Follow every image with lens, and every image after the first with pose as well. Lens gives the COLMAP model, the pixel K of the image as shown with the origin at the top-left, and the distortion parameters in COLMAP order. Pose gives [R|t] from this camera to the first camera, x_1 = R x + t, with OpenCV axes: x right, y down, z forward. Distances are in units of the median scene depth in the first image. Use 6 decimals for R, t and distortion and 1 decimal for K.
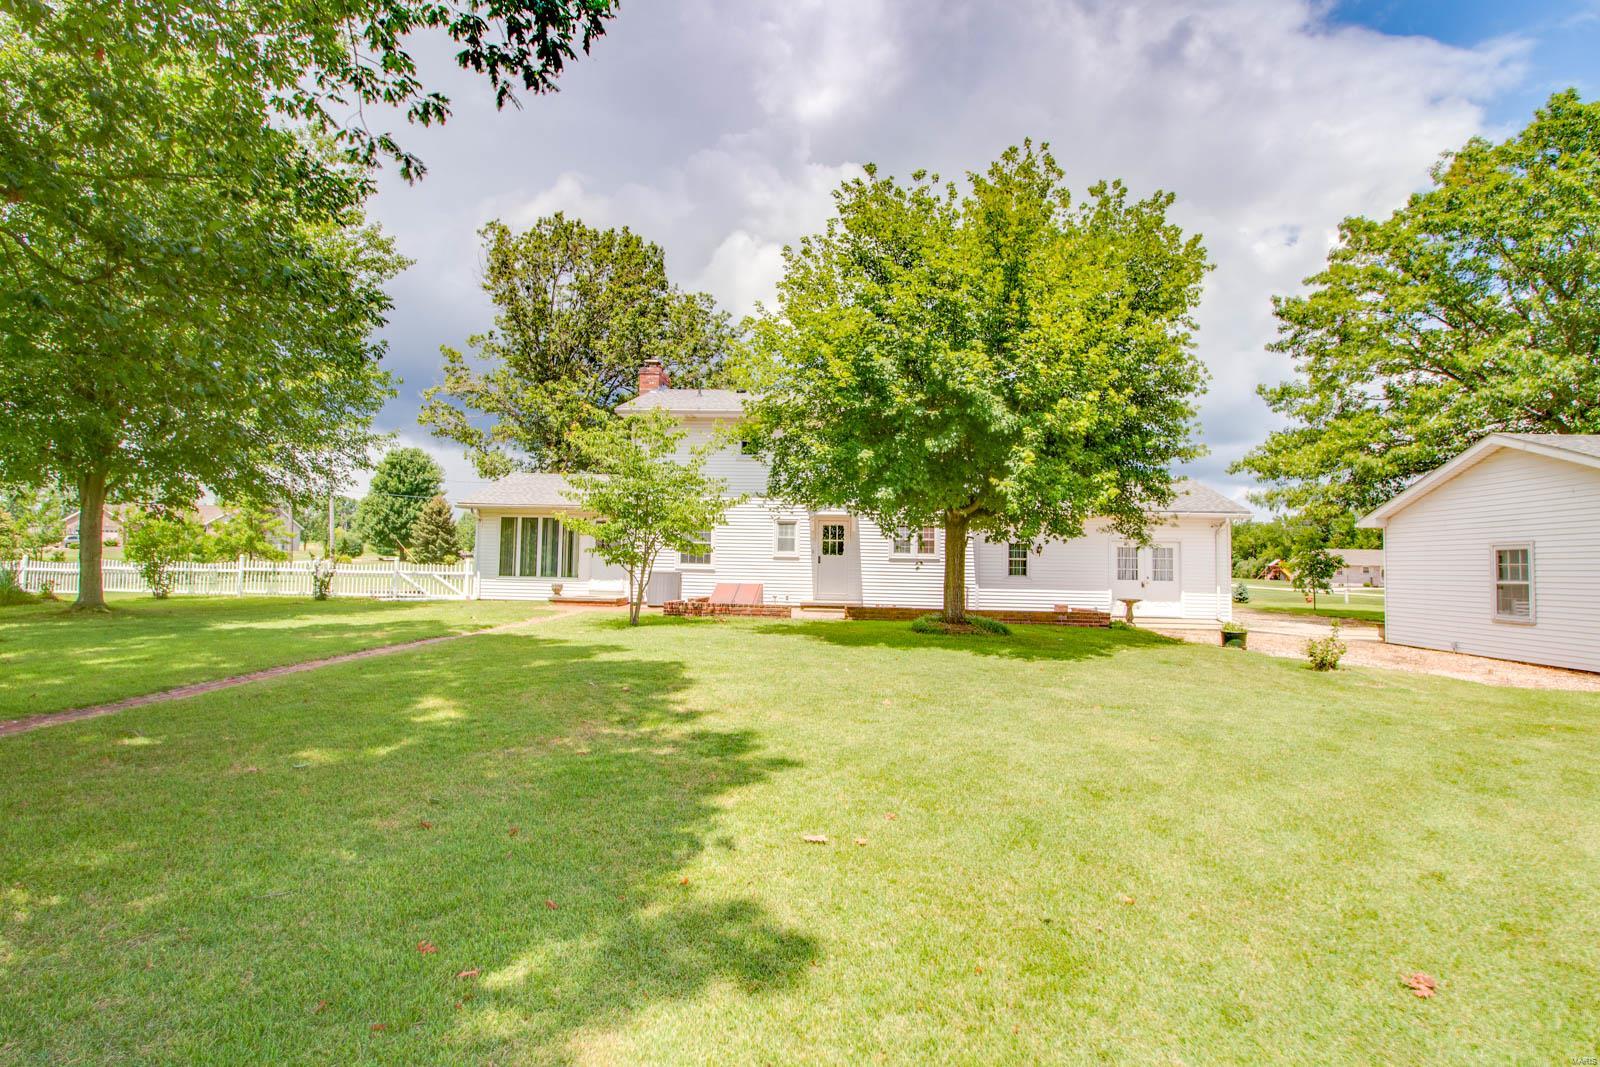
lens RADIAL K [[822.8, 0, 794.3], [0, 822.8, 524.3], [0, 0, 1]] dist [-0.010920, -0.000490]
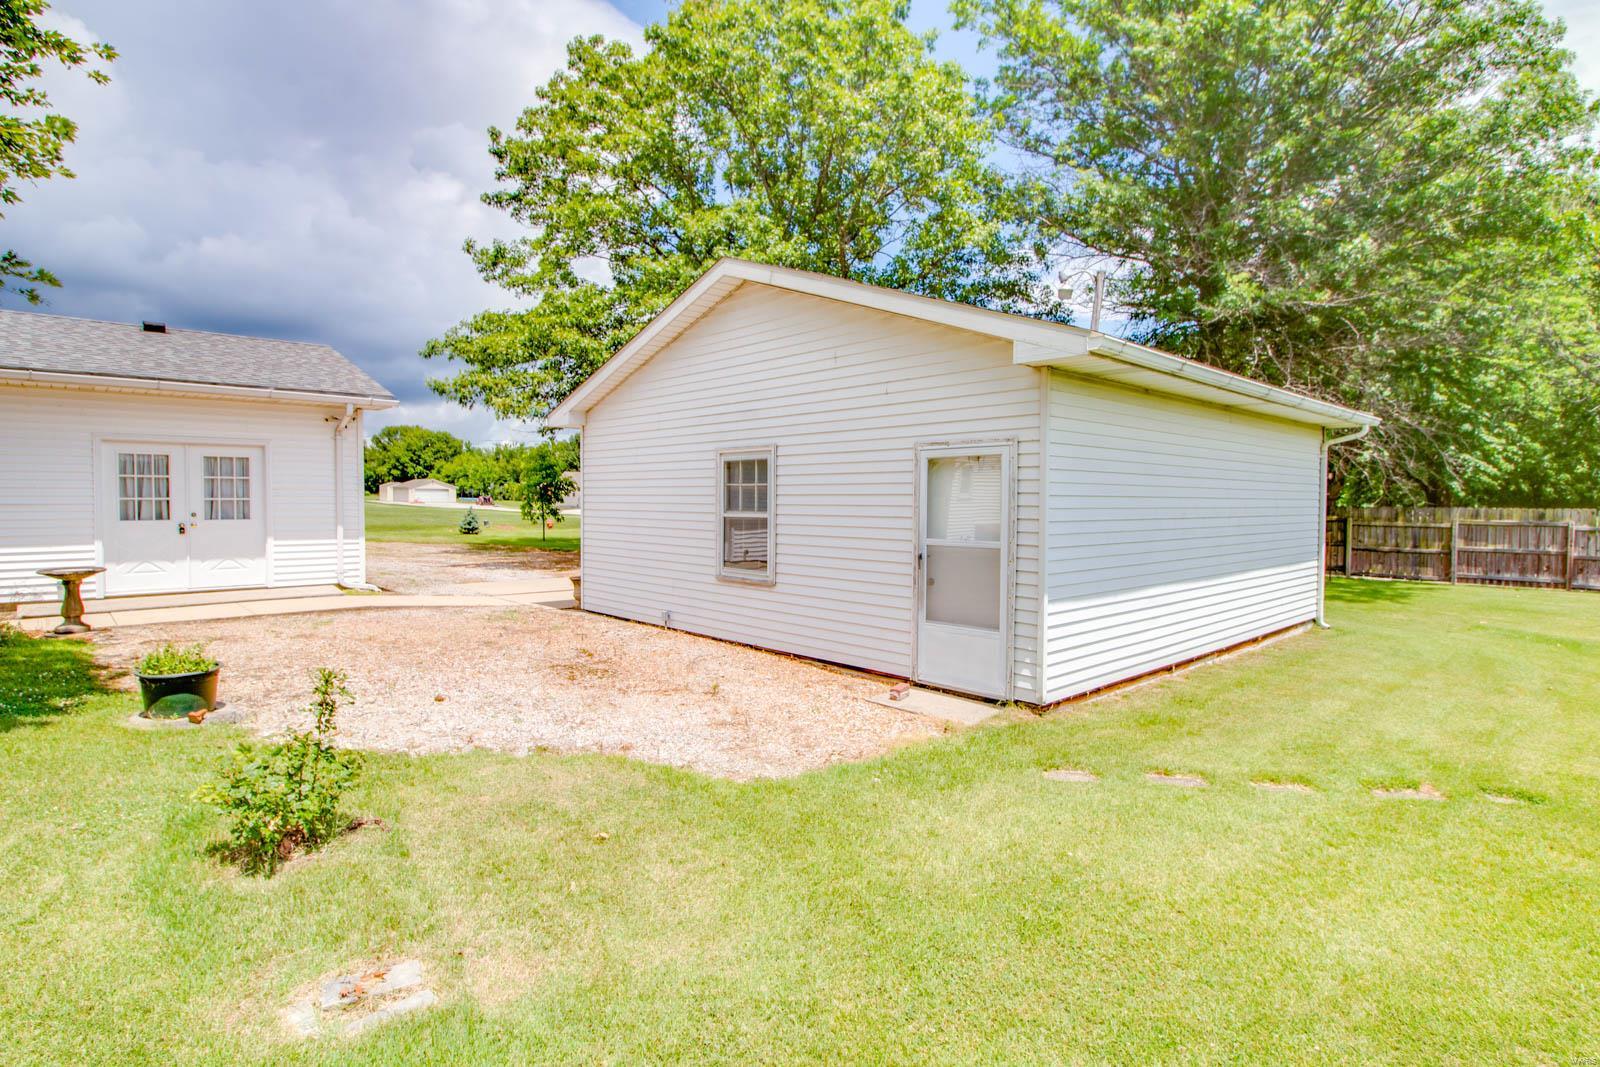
lens RADIAL K [[822.8, 0, 794.3], [0, 822.8, 524.3], [0, 0, 1]] dist [-0.010920, -0.000490]
pose [[0.684967, -0.039486, 0.727503, 0.316242], [-0.028670, 0.996296, 0.081069, 0.019190], [-0.728010, -0.076387, 0.681298, 0.381755]]
